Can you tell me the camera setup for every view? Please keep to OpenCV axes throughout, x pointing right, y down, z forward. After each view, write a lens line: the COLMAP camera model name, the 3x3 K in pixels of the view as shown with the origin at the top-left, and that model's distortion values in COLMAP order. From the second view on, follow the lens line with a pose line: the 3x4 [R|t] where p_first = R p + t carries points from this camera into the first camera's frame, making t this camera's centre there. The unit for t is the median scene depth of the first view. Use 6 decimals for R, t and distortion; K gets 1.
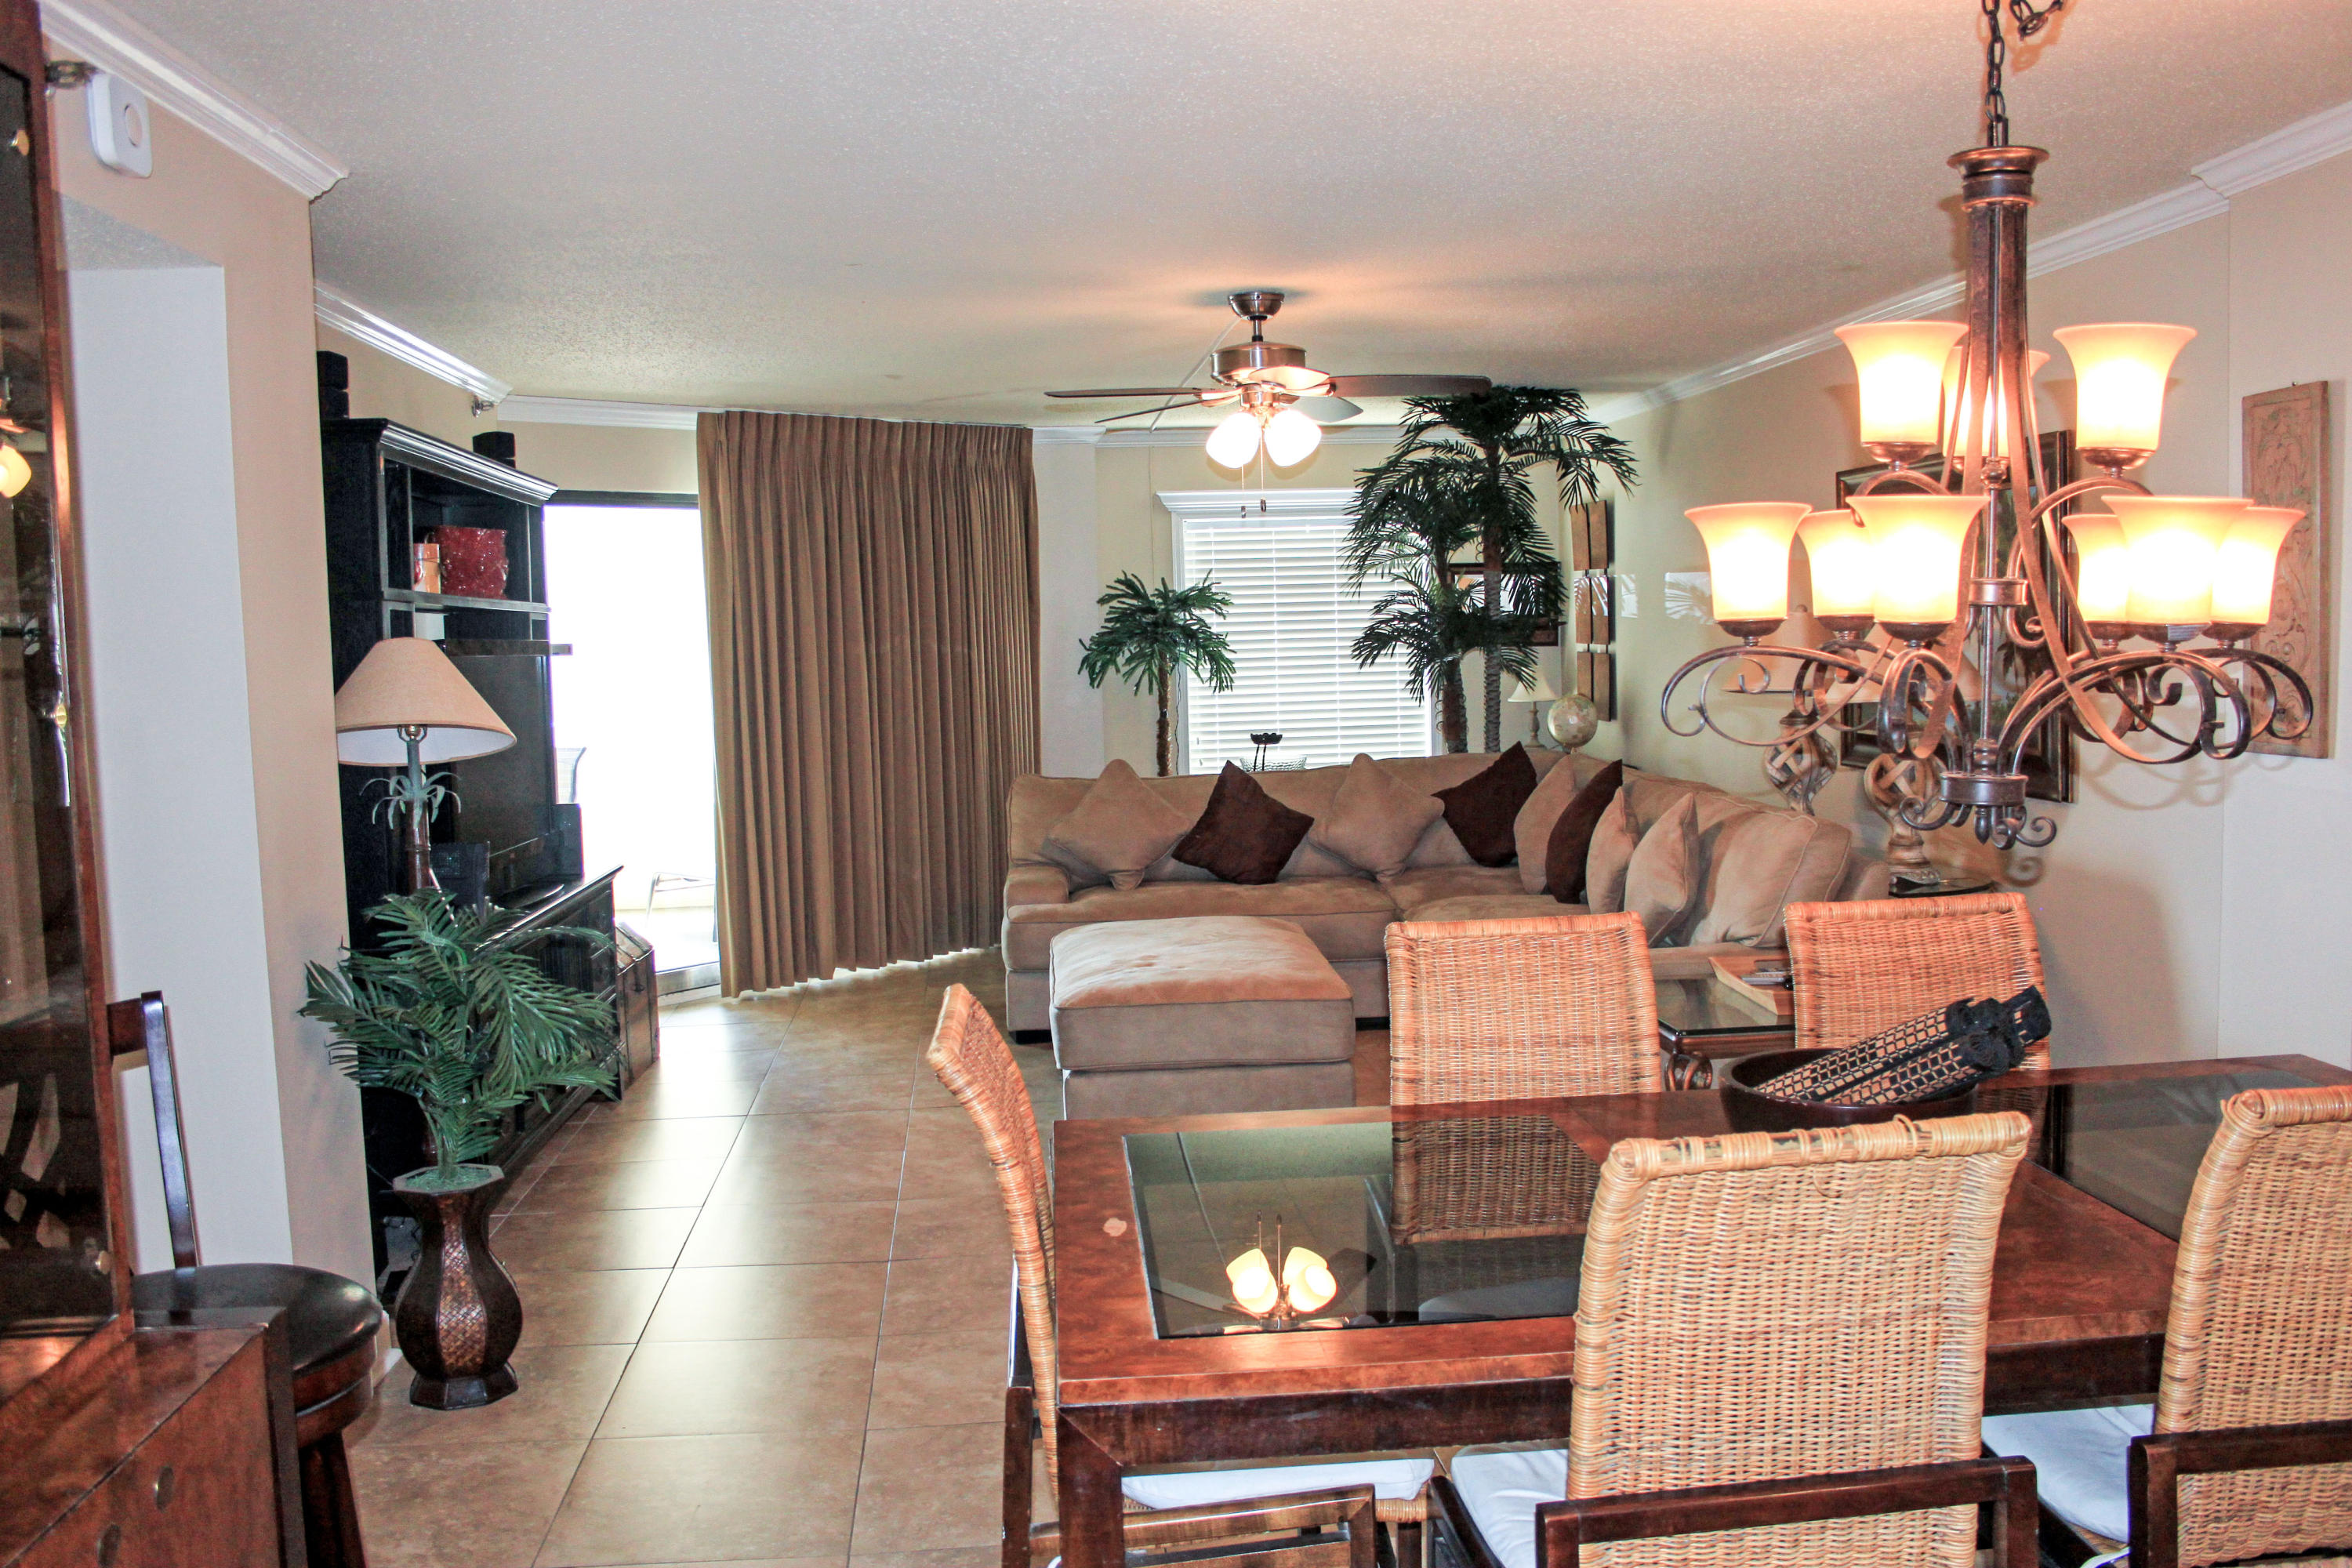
lens RADIAL K [[1957.1, 0, 1180.1], [0, 1957.1, 798.7], [0, 0, 1]] dist [-0.165806, 0.147712]
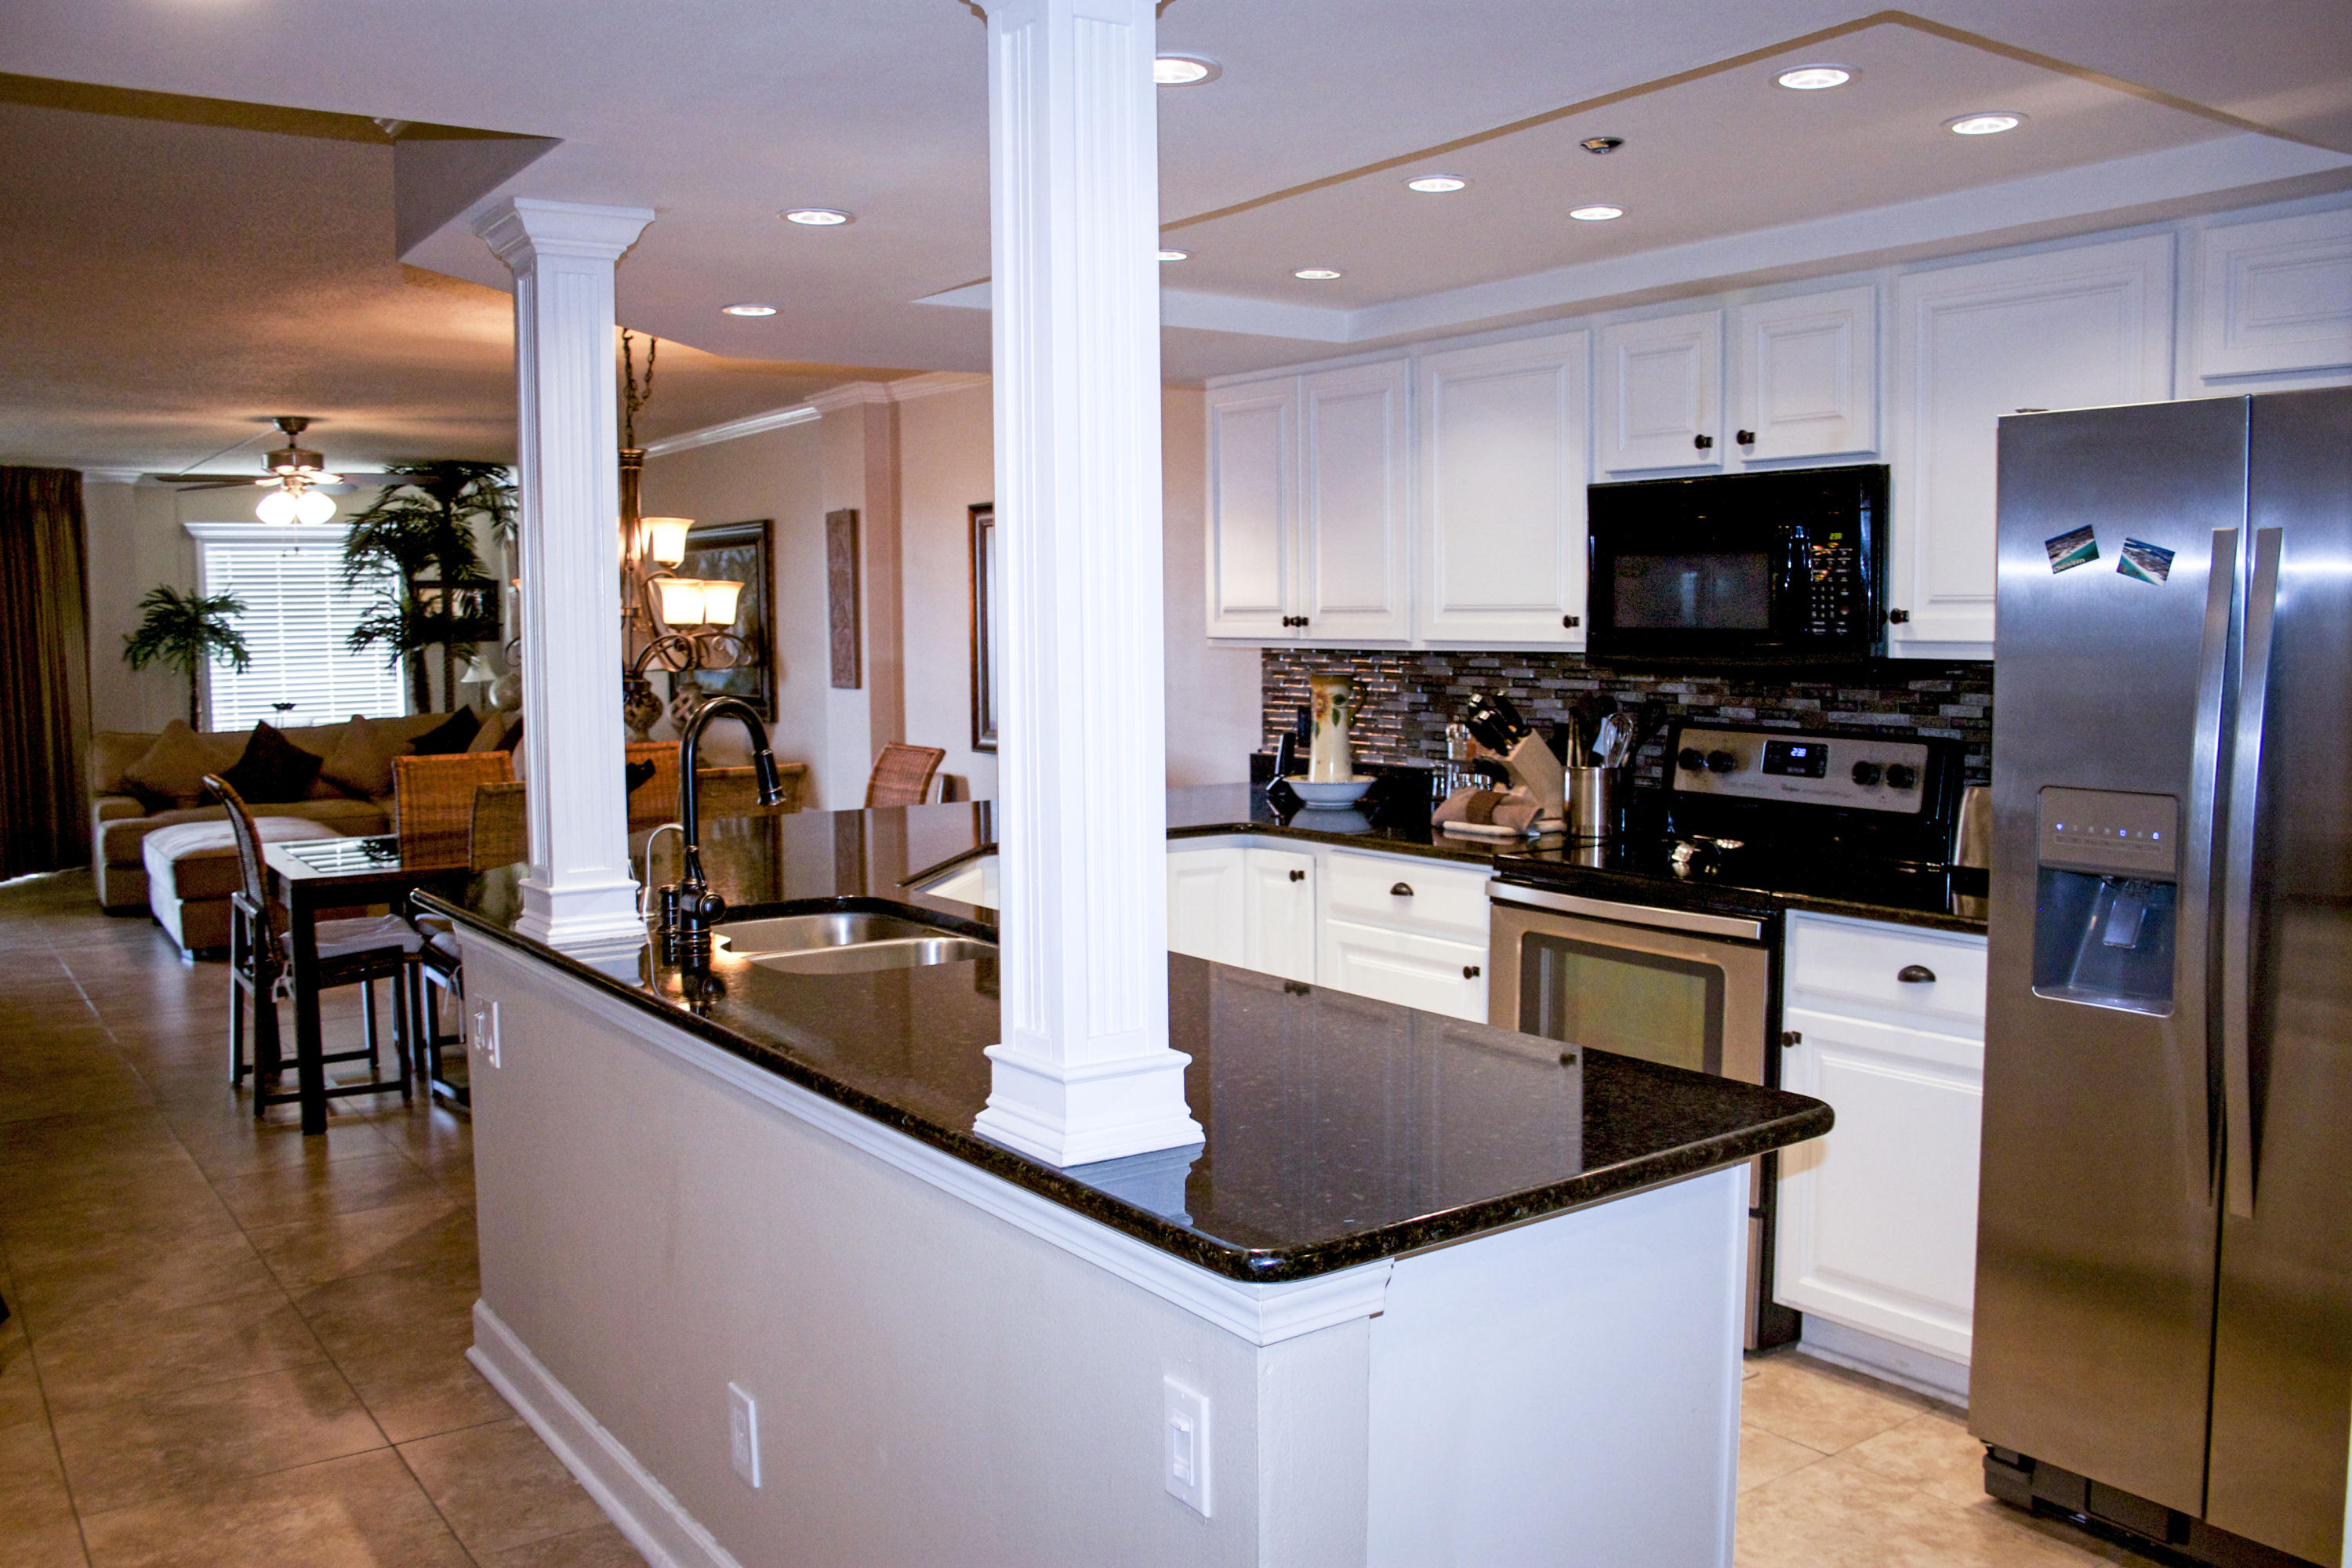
lens RADIAL K [[1957.1, 0, 1180.1], [0, 1957.1, 798.7], [0, 0, 1]] dist [-0.165806, 0.147712]
pose [[0.868667, -0.028688, 0.494565, -0.070185], [0.029344, 0.999549, 0.006439, 0.044184], [-0.494526, 0.008919, 0.869117, -0.480596]]
